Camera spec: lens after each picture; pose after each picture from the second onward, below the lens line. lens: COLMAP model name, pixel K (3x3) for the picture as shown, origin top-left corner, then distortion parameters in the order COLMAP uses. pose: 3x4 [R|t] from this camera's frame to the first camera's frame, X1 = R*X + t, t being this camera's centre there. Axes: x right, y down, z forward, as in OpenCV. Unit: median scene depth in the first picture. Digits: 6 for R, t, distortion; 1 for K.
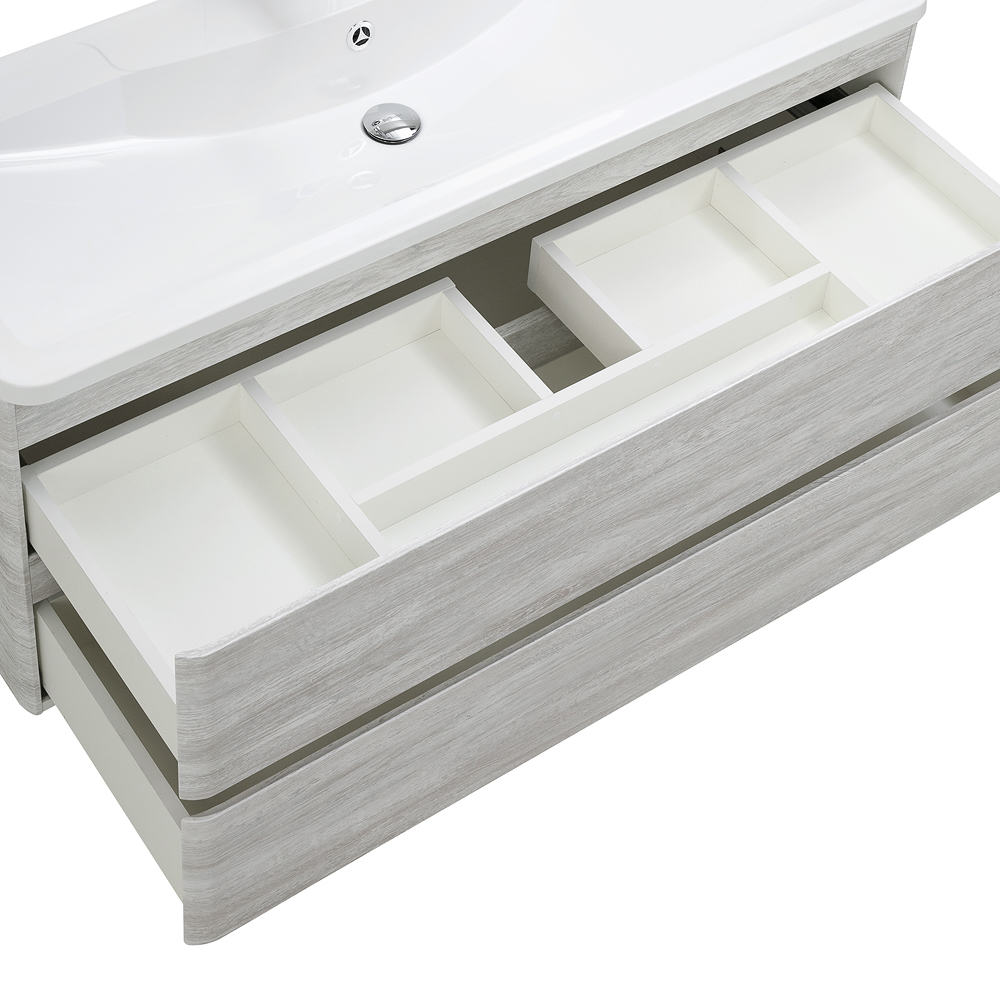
lens RADIAL K [[2311.9, 0, 495.4], [0, 2311.9, 191.6], [0, 0, 1]] dist [0.052933, 0.000000]
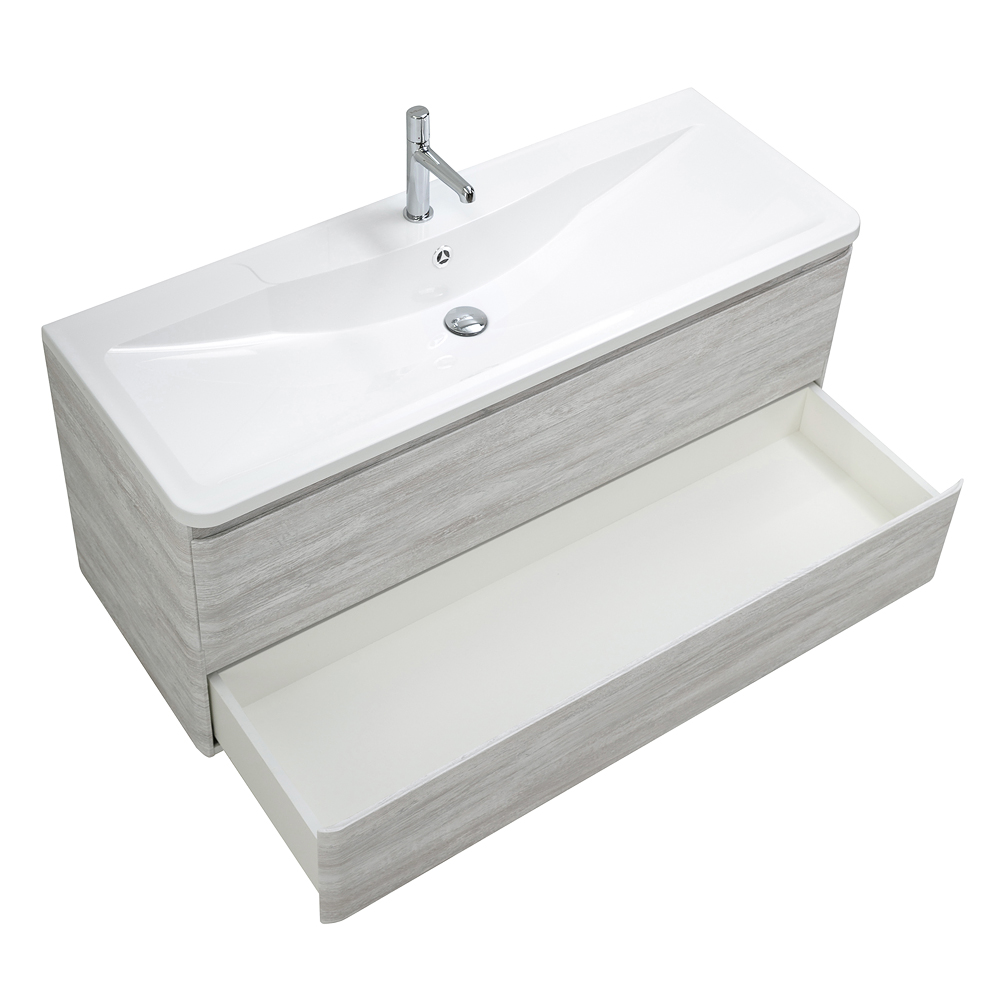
lens RADIAL K [[1697.8, 0, 542.6], [0, 1697.8, 384.2], [0, 0, 1]] dist [0.055863, 0.000000]
pose [[0.999951, -0.009909, -0.000529, 0.076002], [0.009913, 0.999921, 0.007725, 0.078691], [0.000453, -0.007730, 0.999970, -0.077878]]
